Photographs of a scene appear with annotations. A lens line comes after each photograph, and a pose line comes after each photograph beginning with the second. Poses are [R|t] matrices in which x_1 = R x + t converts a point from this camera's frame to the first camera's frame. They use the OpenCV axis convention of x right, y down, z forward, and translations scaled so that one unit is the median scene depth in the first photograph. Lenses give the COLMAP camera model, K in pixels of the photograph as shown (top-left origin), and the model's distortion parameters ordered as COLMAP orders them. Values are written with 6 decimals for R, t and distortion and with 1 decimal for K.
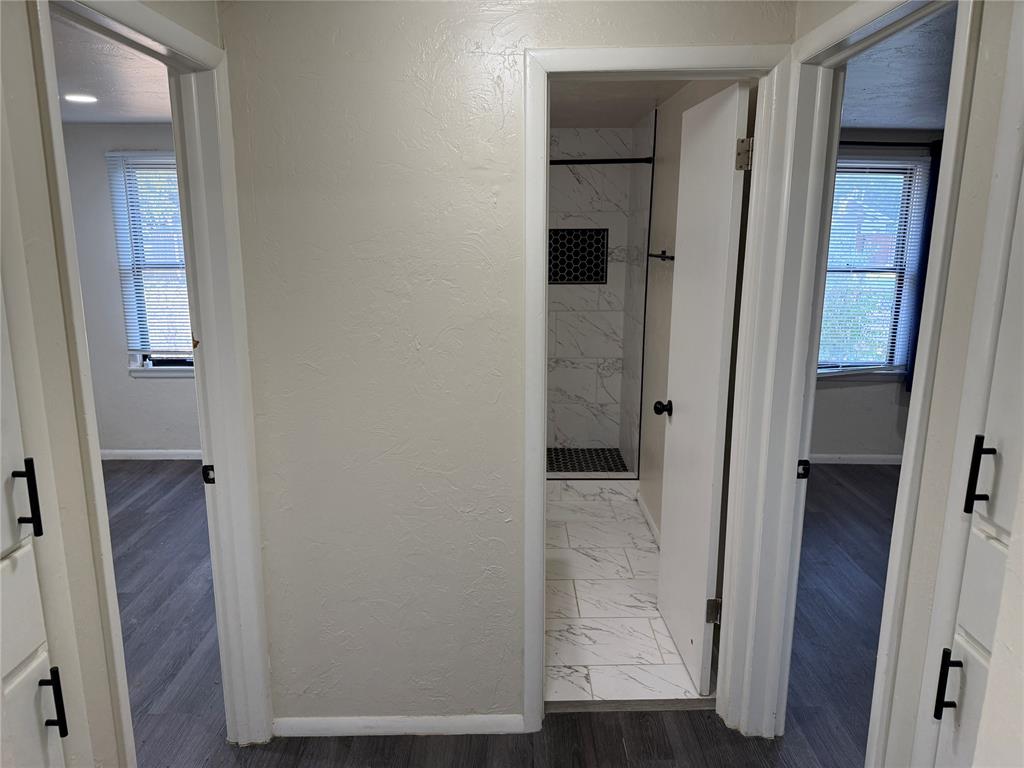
lens RADIAL K [[712.6, 0, 511.8], [0, 712.6, 386.1], [0, 0, 1]] dist [0.086662, -0.121577]
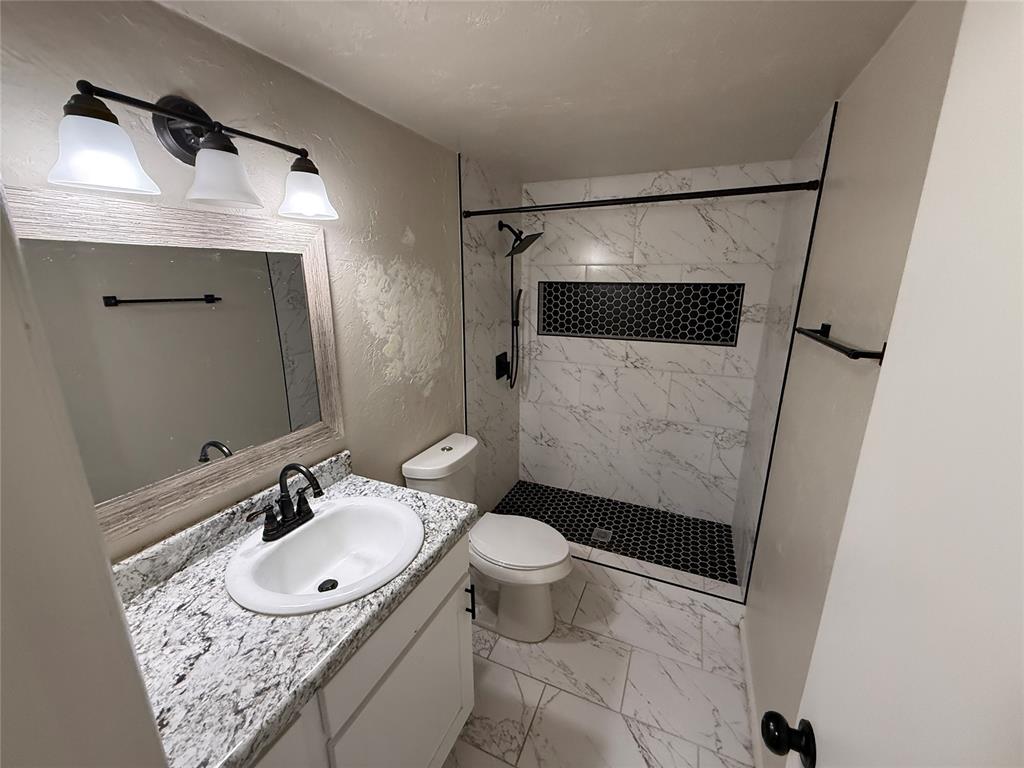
lens RADIAL K [[408.9, 0, 509.1], [0, 408.9, 382.4], [0, 0, 1]] dist [-0.003852, 0.000573]
pose [[0.912168, 0.104875, -0.396170, 0.081851], [-0.090435, 0.994382, 0.055011, -0.101687], [0.399714, -0.014352, 0.916528, 0.430242]]
